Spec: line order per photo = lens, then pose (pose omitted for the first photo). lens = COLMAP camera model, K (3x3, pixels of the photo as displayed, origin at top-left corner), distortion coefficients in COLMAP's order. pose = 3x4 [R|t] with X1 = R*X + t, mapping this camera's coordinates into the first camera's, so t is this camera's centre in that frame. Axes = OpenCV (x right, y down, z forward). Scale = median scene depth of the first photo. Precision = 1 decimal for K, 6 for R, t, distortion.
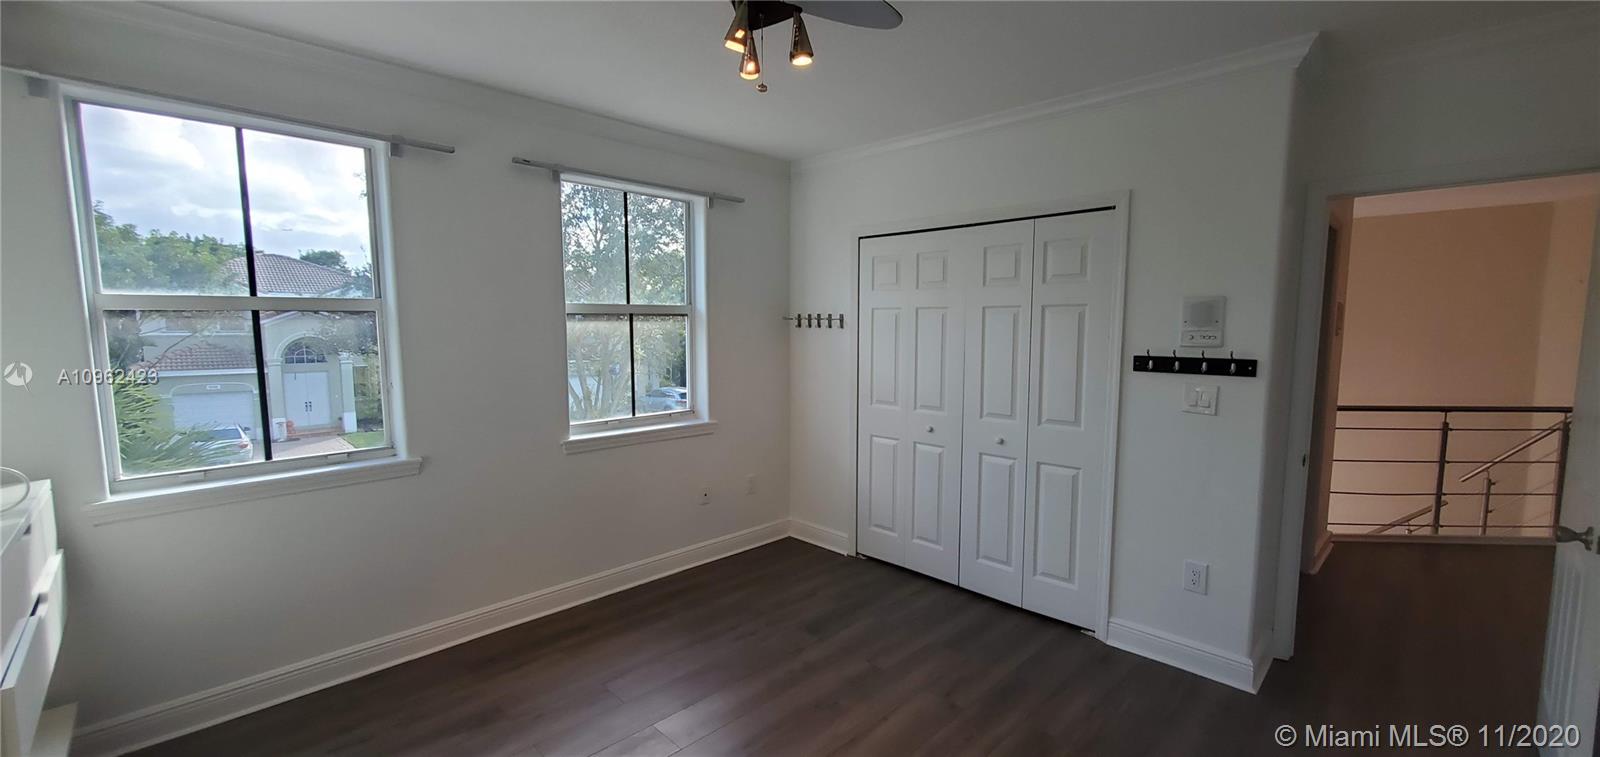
lens RADIAL K [[625.0, 0, 794.2], [0, 625.0, 380.3], [0, 0, 1]] dist [-0.001897, -0.000212]
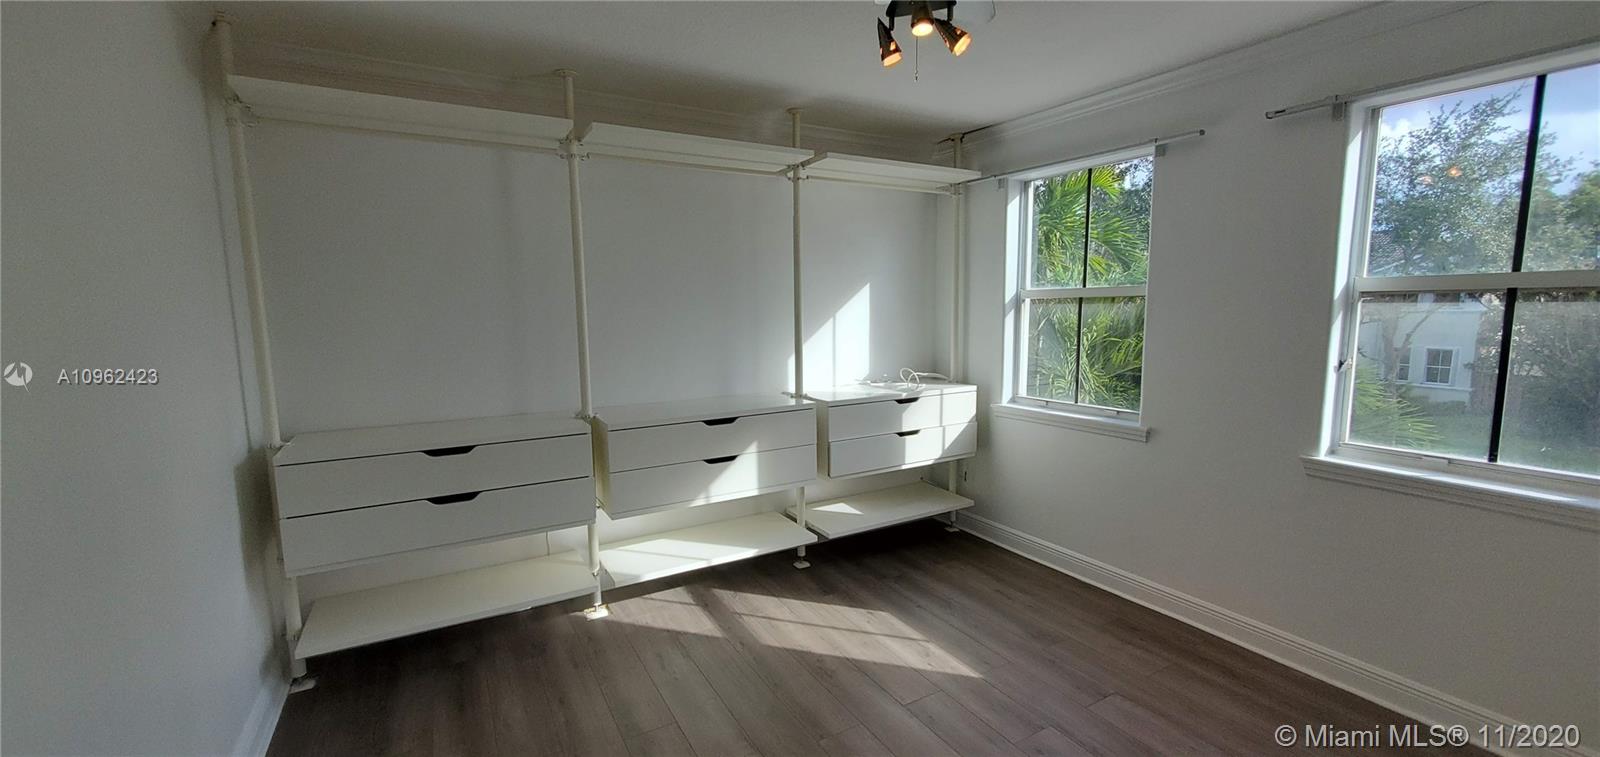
lens RADIAL K [[625.0, 0, 793.8], [0, 625.0, 382.5], [0, 0, 1]] dist [-0.001897, -0.000212]
pose [[-0.254984, 0.118884, -0.959609, 0.549197], [-0.079661, 0.986457, 0.143377, -0.057430], [0.963658, 0.113002, -0.242060, 0.581783]]
